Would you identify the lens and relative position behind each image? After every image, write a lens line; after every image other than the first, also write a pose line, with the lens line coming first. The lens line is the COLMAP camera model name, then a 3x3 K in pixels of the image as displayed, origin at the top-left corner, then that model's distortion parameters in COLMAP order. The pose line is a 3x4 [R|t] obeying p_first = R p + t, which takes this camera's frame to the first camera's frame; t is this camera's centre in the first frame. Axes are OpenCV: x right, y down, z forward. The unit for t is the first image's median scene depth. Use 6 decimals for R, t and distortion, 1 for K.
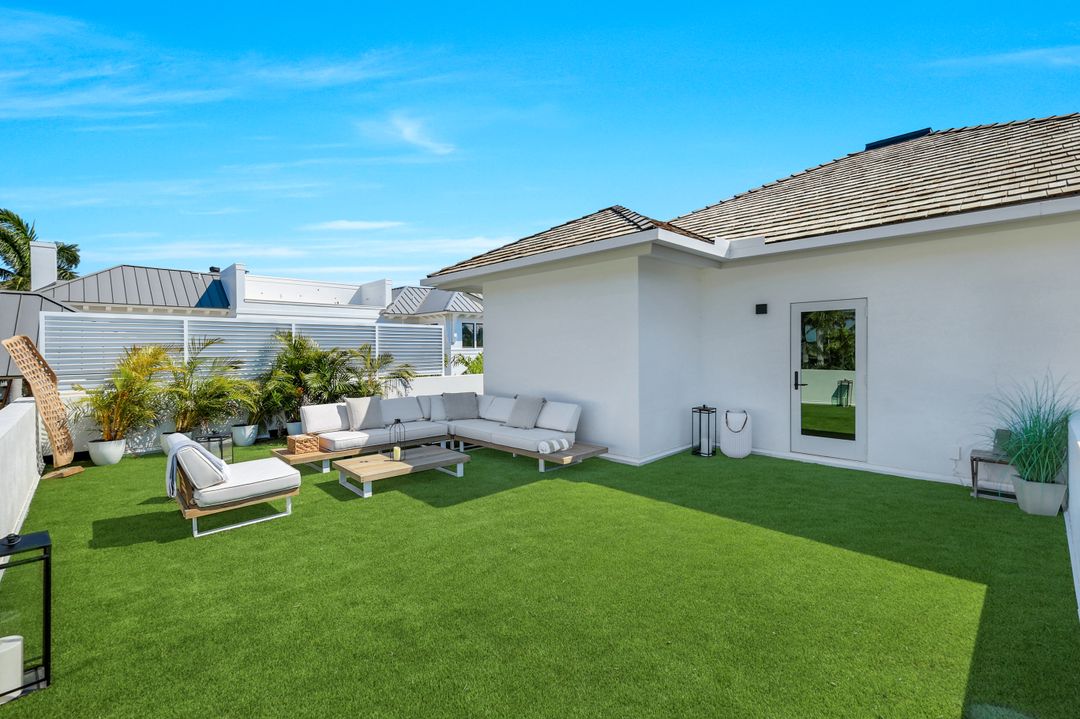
lens RADIAL K [[479.5, 0, 538.9], [0, 479.5, 352.0], [0, 0, 1]] dist [-0.000428, 0.000093]
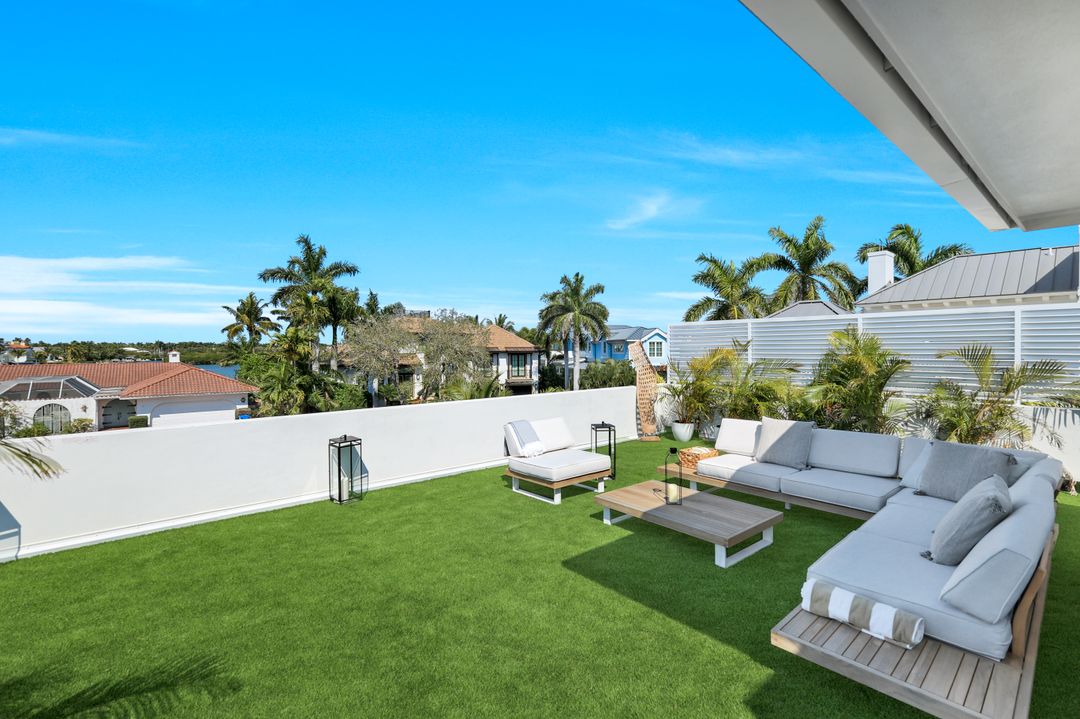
lens RADIAL K [[479.5, 0, 538.9], [0, 479.5, 352.0], [0, 0, 1]] dist [-0.000428, 0.000093]
pose [[-0.049541, 0.016921, -0.998629, 0.134698], [-0.002542, 0.999851, 0.017067, -0.007404], [0.998769, 0.003384, -0.049491, 0.235095]]
